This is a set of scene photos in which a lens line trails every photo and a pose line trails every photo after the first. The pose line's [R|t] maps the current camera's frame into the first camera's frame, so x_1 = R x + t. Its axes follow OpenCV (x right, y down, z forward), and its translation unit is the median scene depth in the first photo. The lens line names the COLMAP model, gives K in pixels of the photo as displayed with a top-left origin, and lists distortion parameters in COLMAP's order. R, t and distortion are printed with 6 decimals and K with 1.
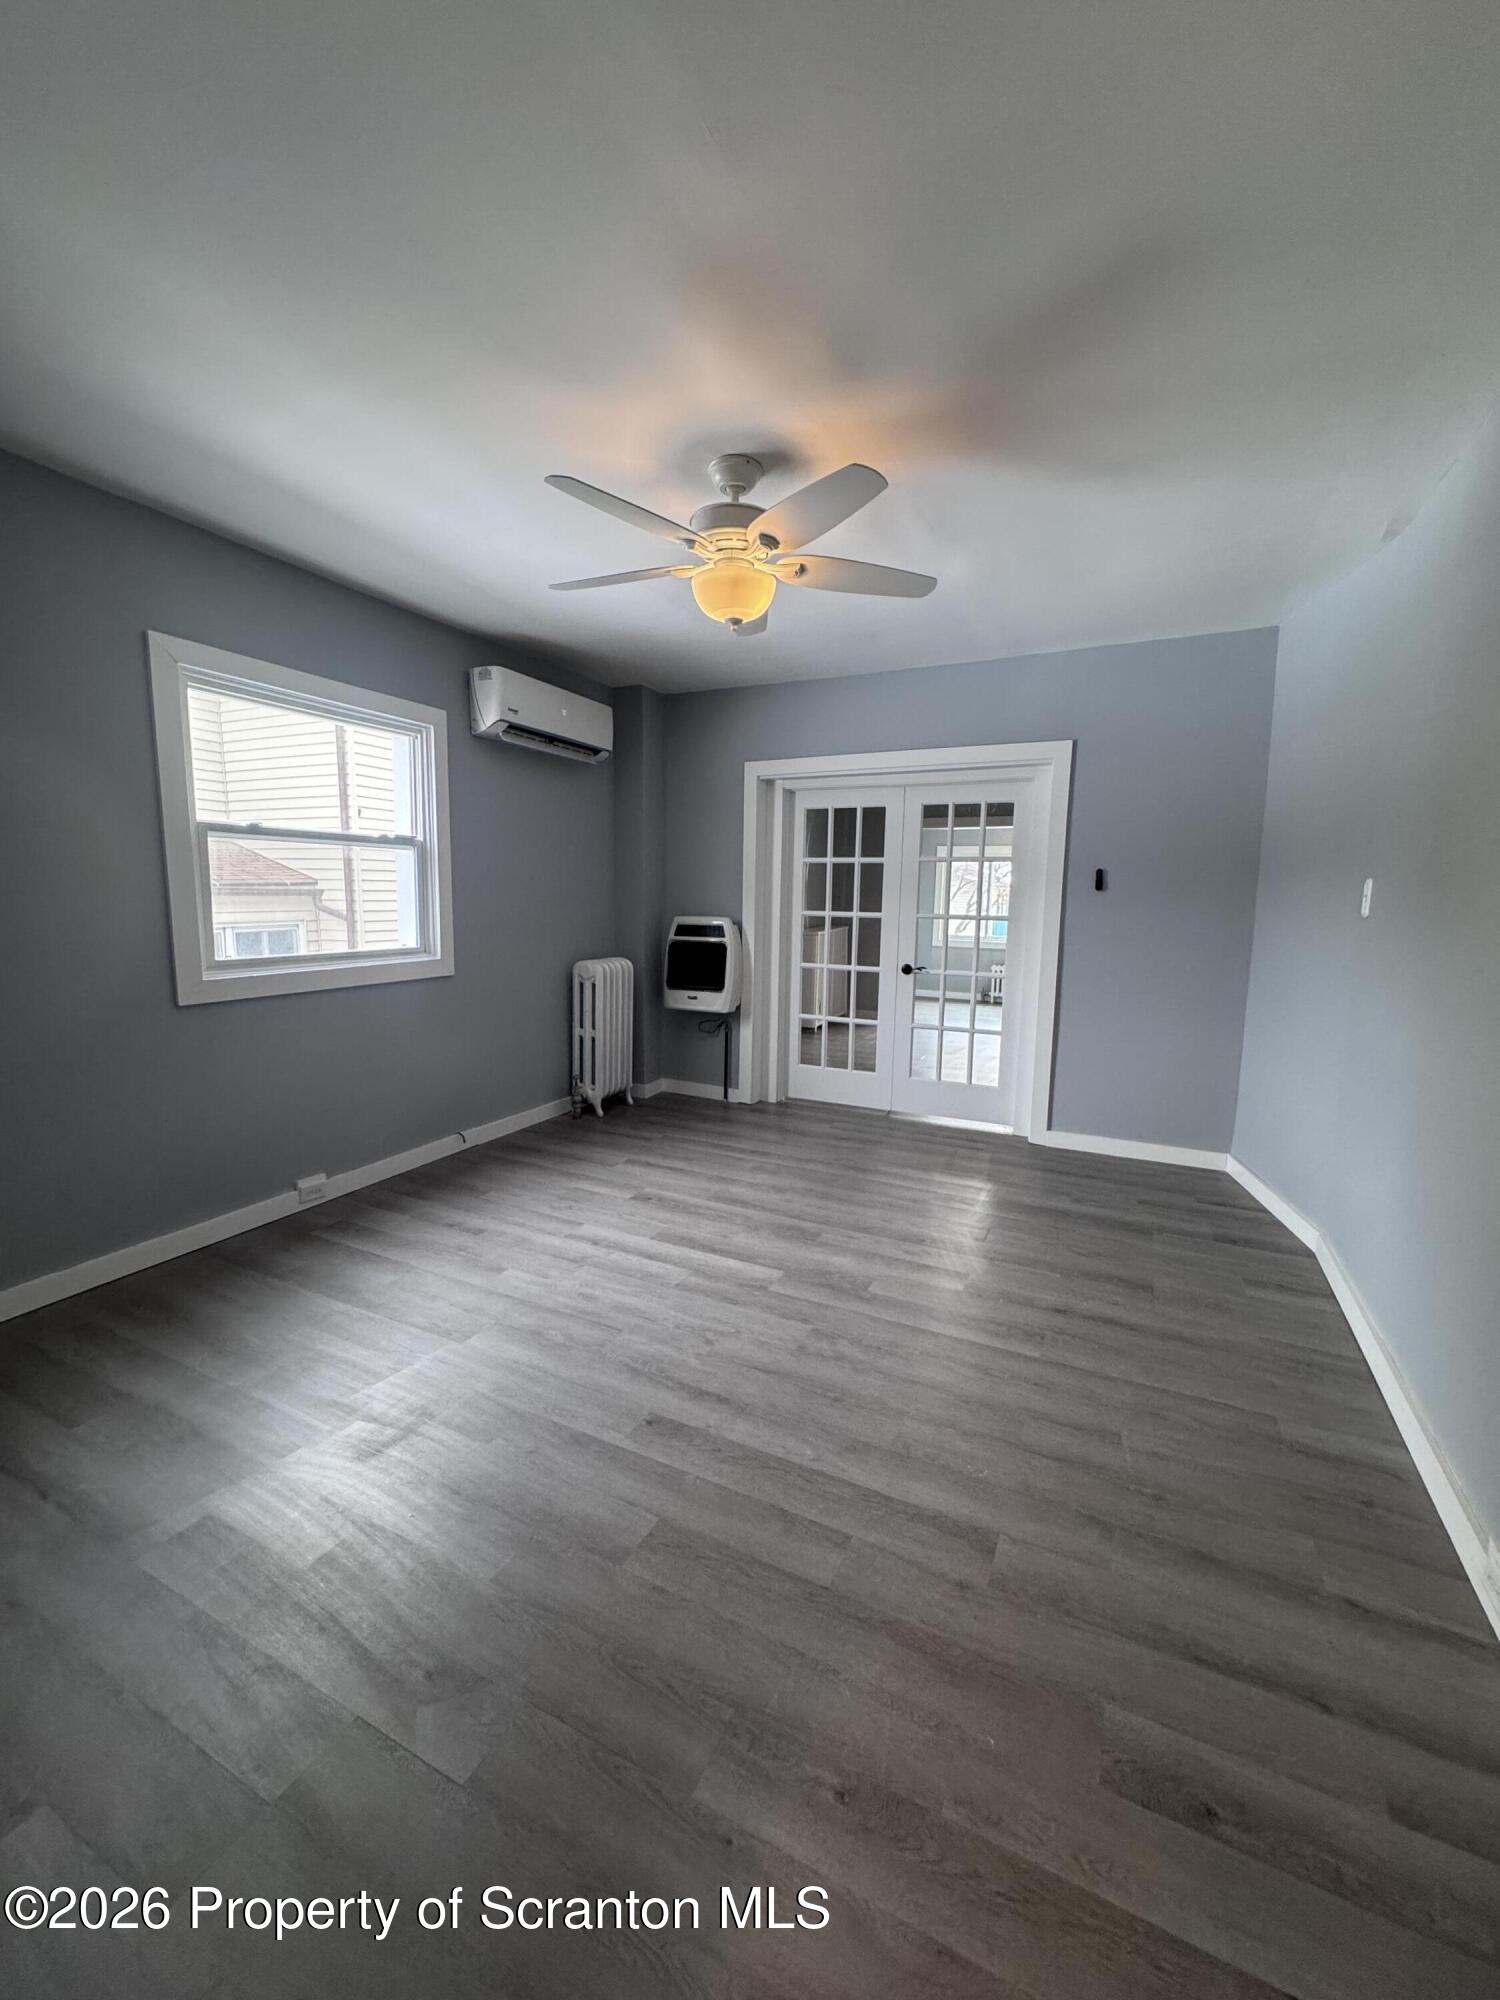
lens RADIAL K [[794.9, 0, 753.4], [0, 794.9, 999.6], [0, 0, 1]] dist [-0.001072, -0.000106]
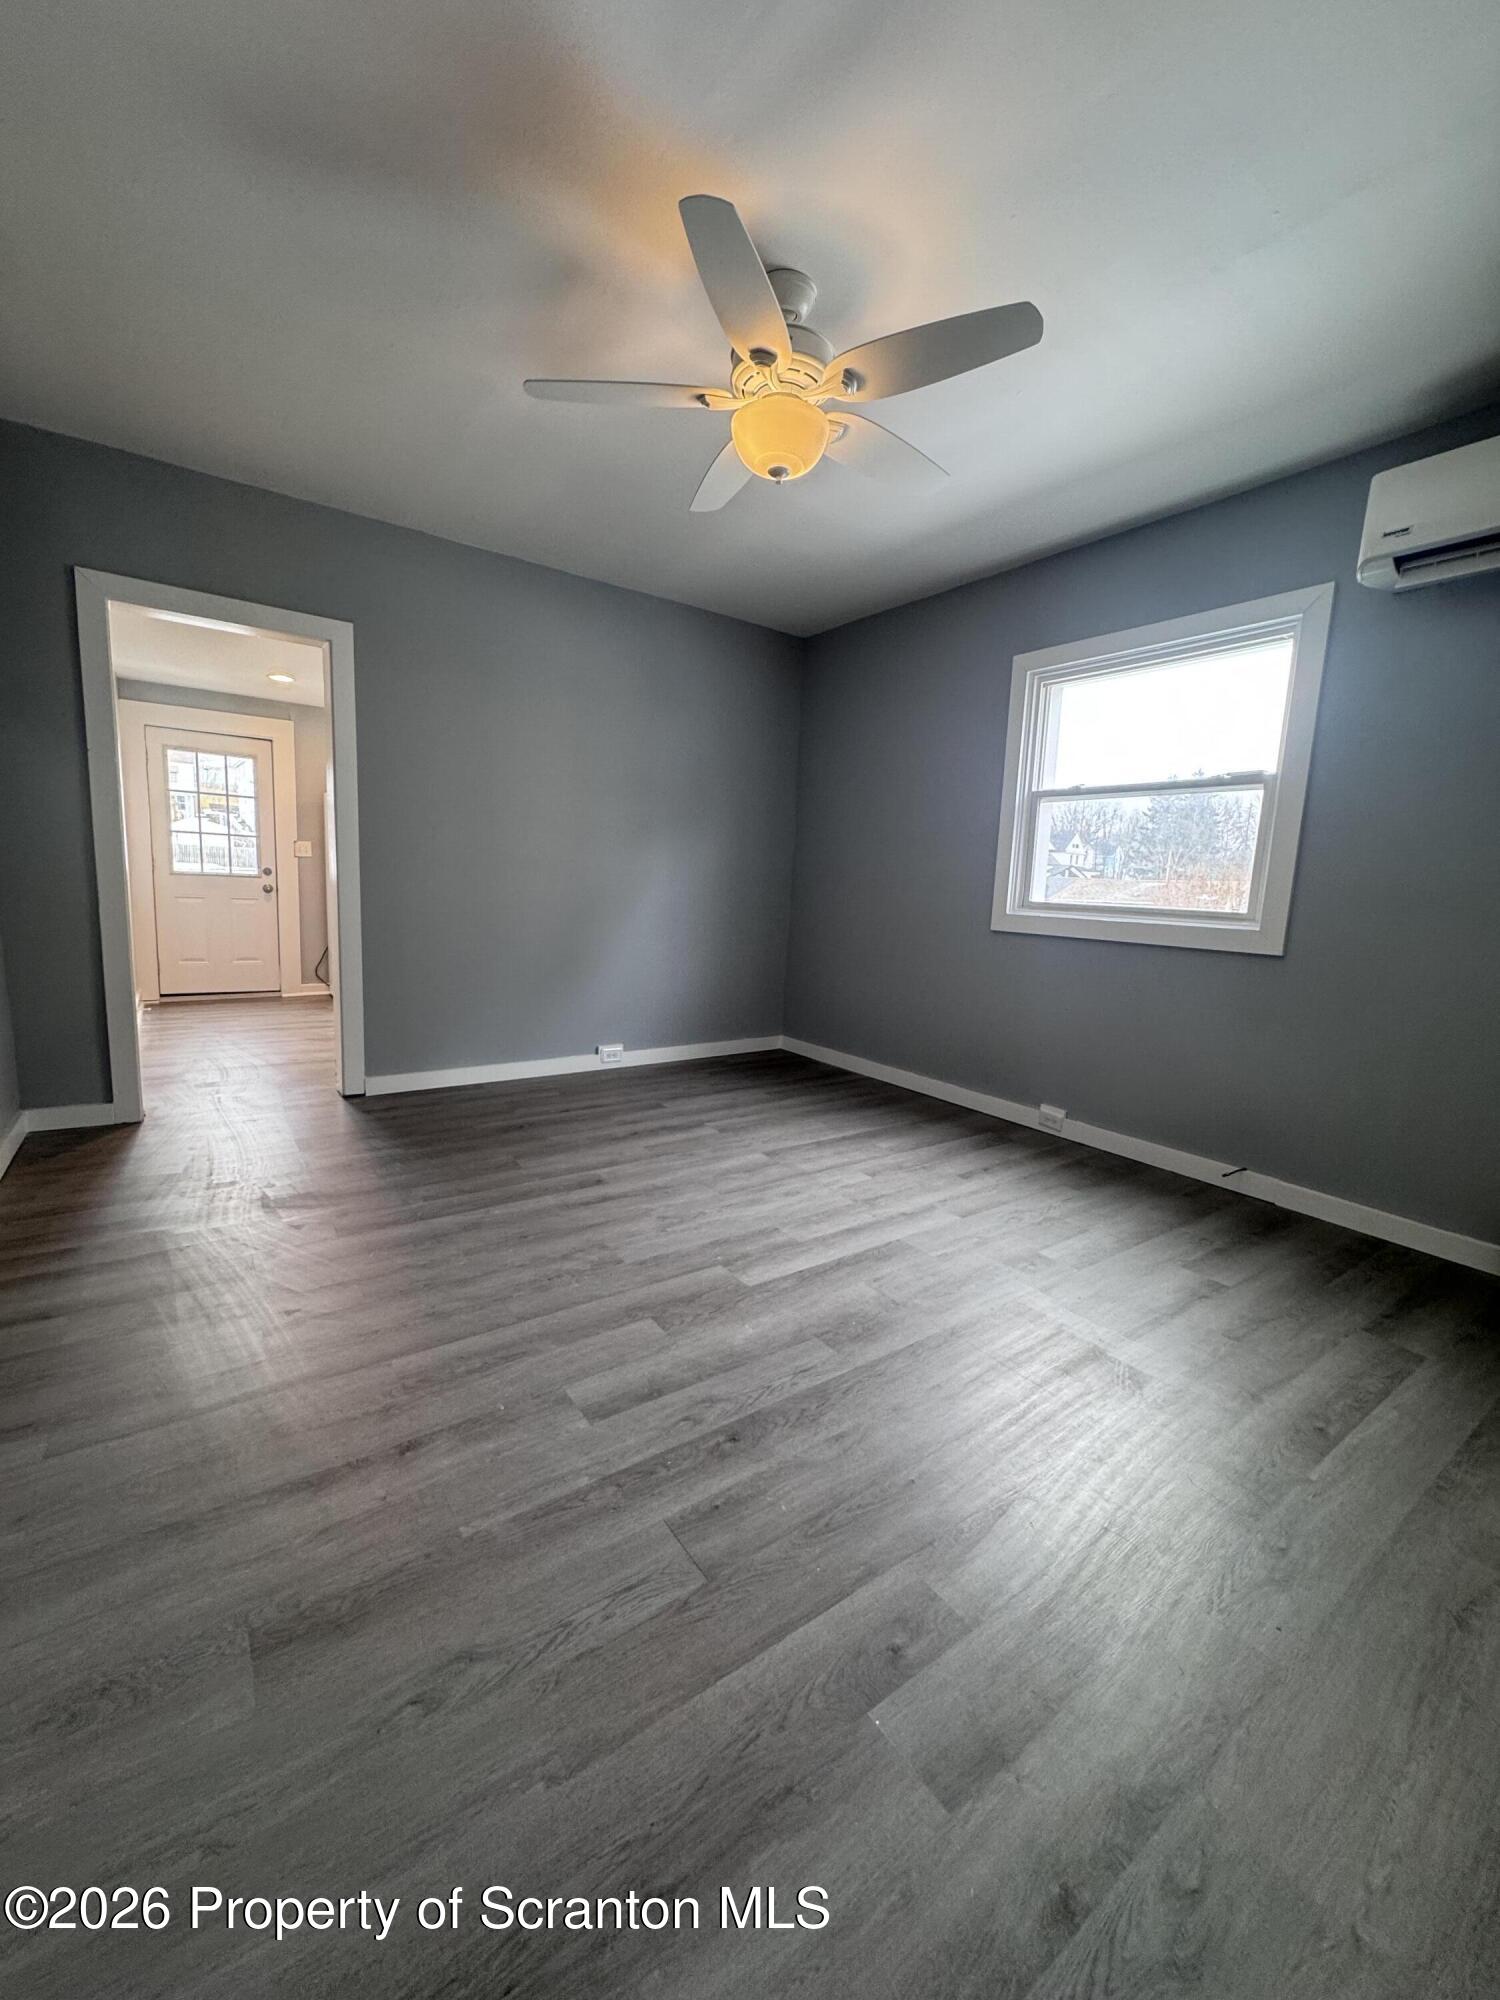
lens RADIAL K [[794.9, 0, 753.4], [0, 794.9, 999.6], [0, 0, 1]] dist [-0.001072, -0.000106]
pose [[-0.476302, 0.090778, -0.874583, 0.663681], [-0.165038, 0.967749, 0.190328, -0.068338], [0.863654, 0.234993, -0.445959, 1.249494]]
